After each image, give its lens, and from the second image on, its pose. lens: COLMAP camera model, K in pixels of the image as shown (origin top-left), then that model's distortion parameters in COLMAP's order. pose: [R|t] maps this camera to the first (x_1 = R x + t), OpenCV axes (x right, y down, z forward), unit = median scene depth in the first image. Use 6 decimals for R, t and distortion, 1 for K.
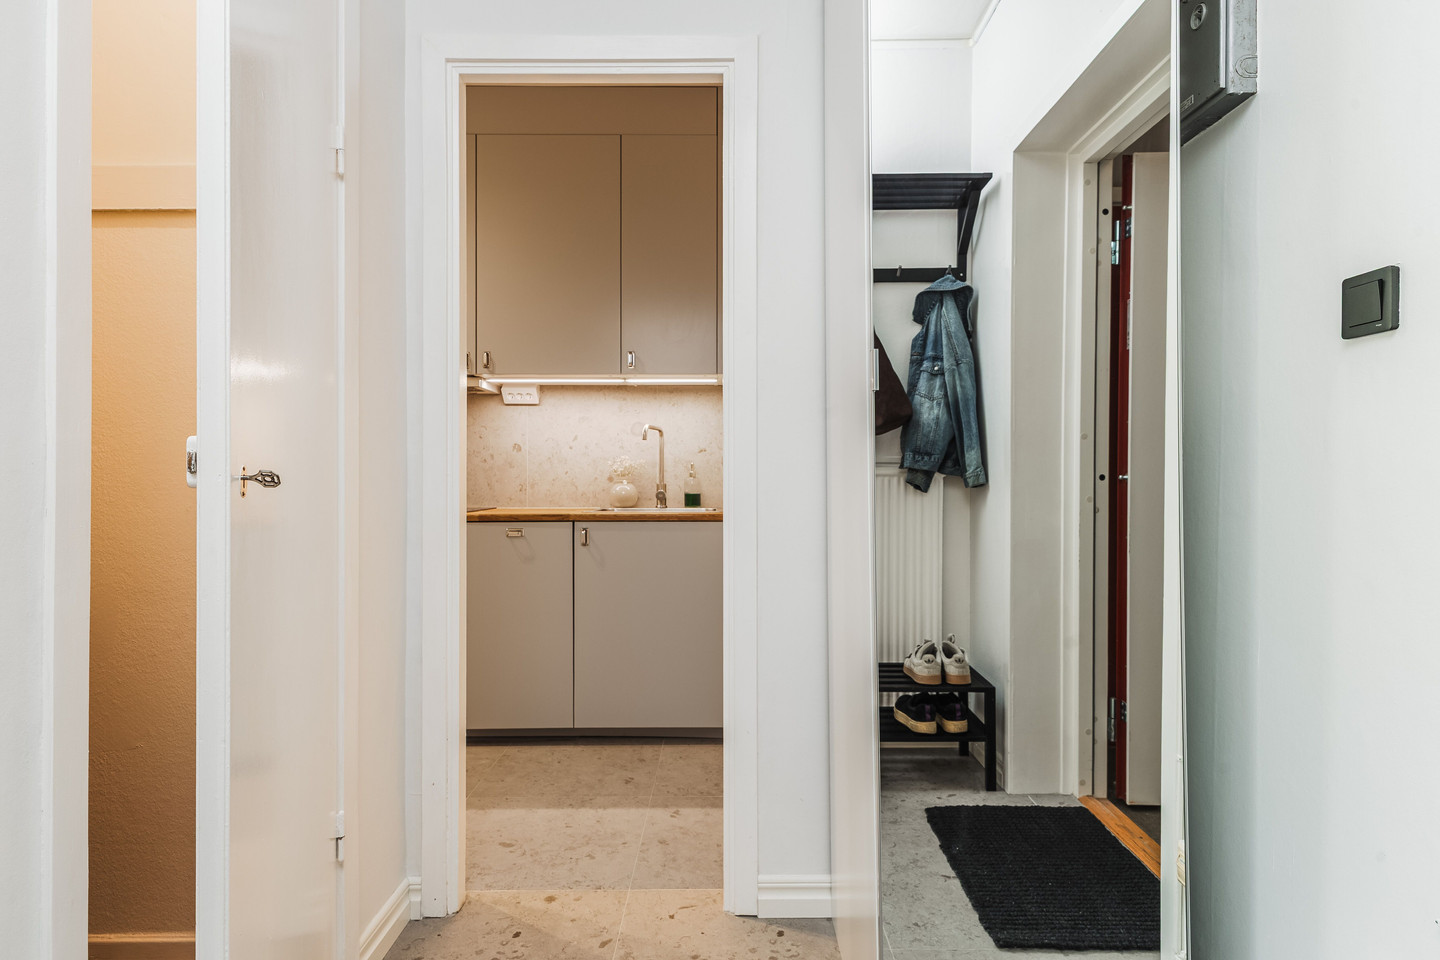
lens RADIAL K [[780.6, 0, 717.2], [0, 780.6, 477.3], [0, 0, 1]] dist [0.034404, 0.000112]
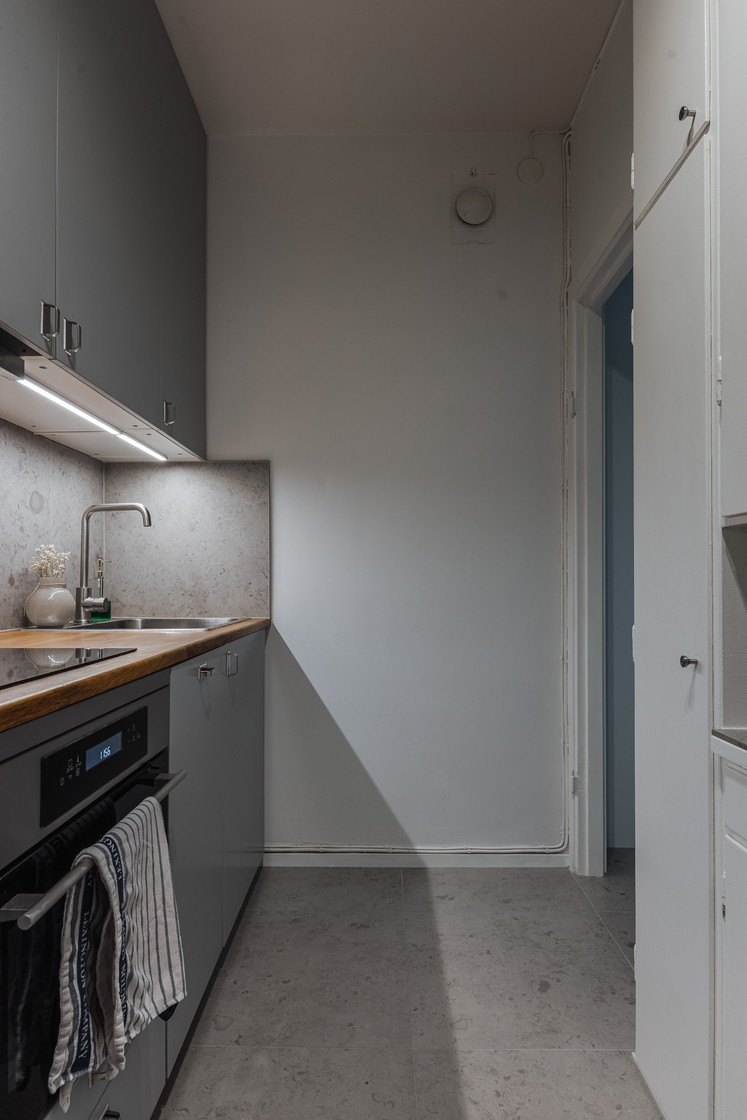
lens RADIAL K [[656.7, 0, 370.9], [0, 656.7, 565.4], [0, 0, 1]] dist [0.003399, 0.001055]
pose [[0.035452, 0.018183, 0.999206, -0.924033], [0.007213, 0.999804, -0.018449, 0.002566], [-0.999345, 0.007861, 0.035314, 1.049967]]
